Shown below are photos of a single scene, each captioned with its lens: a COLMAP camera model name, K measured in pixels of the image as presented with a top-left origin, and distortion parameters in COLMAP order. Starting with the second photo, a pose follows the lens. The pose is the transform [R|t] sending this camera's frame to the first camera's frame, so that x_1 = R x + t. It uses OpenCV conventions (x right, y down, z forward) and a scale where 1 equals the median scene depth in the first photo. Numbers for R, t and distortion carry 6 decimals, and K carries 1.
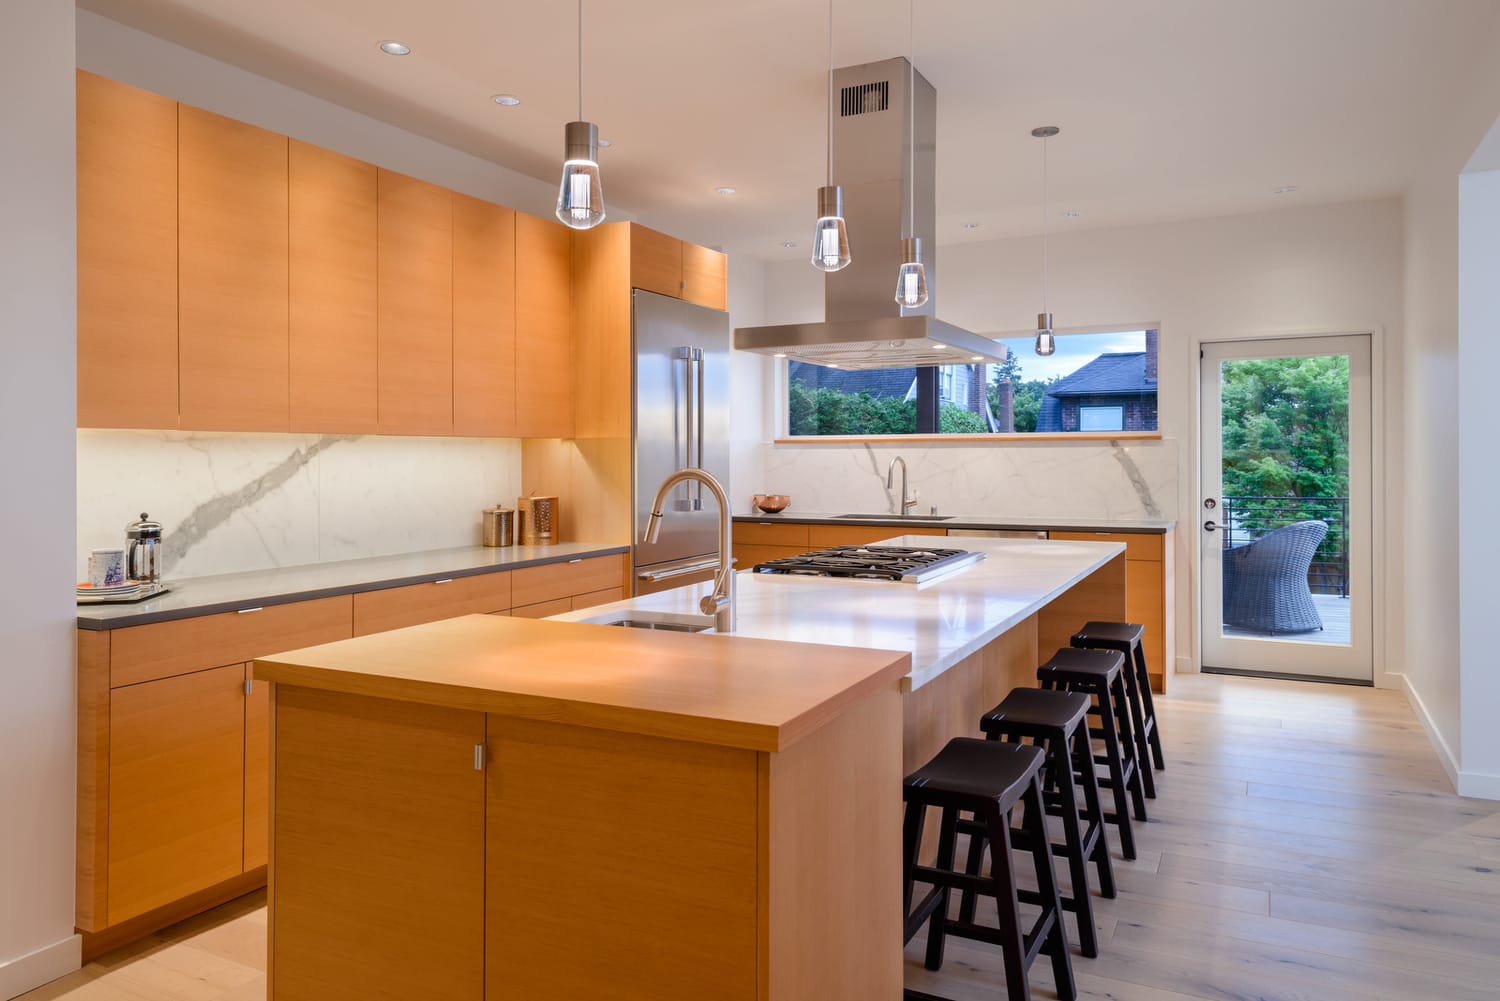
lens RADIAL K [[1030.4, 0, 749.4], [0, 1030.4, 443.1], [0, 0, 1]] dist [0.004736, 0.000125]
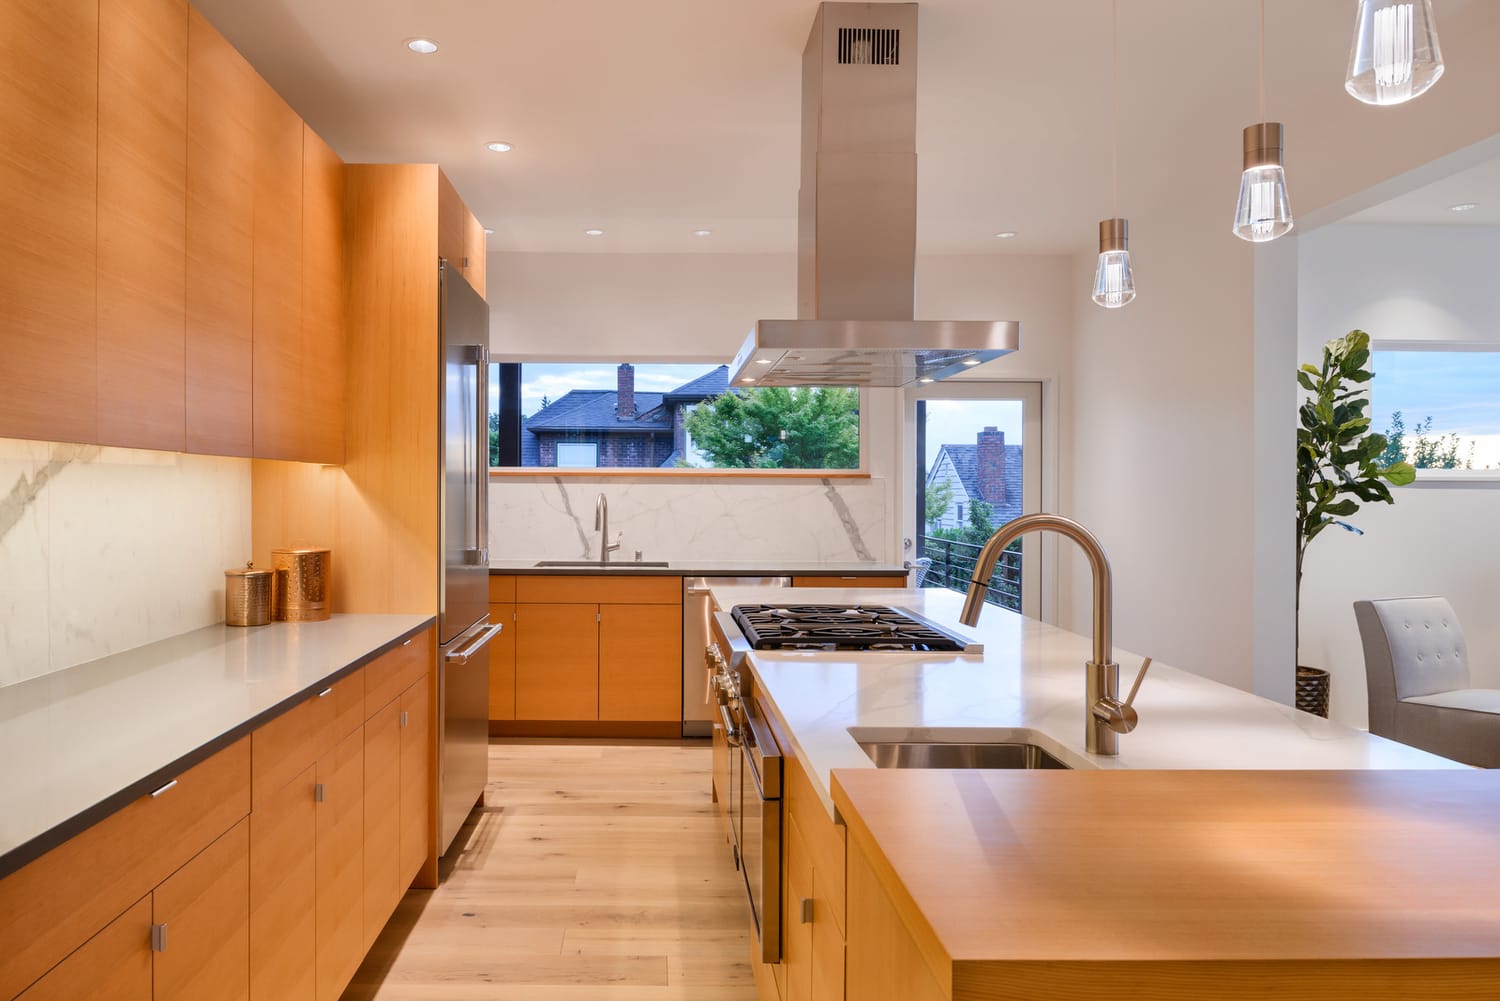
lens RADIAL K [[1090.8, 0, 750.0], [0, 1090.8, 500.5], [0, 0, 1]] dist [-0.000263, -0.002746]
pose [[0.885119, 0.005746, 0.465329, -0.275312], [-0.015215, 0.999747, 0.016595, 0.003099], [-0.465116, -0.021768, 0.884982, 0.221087]]
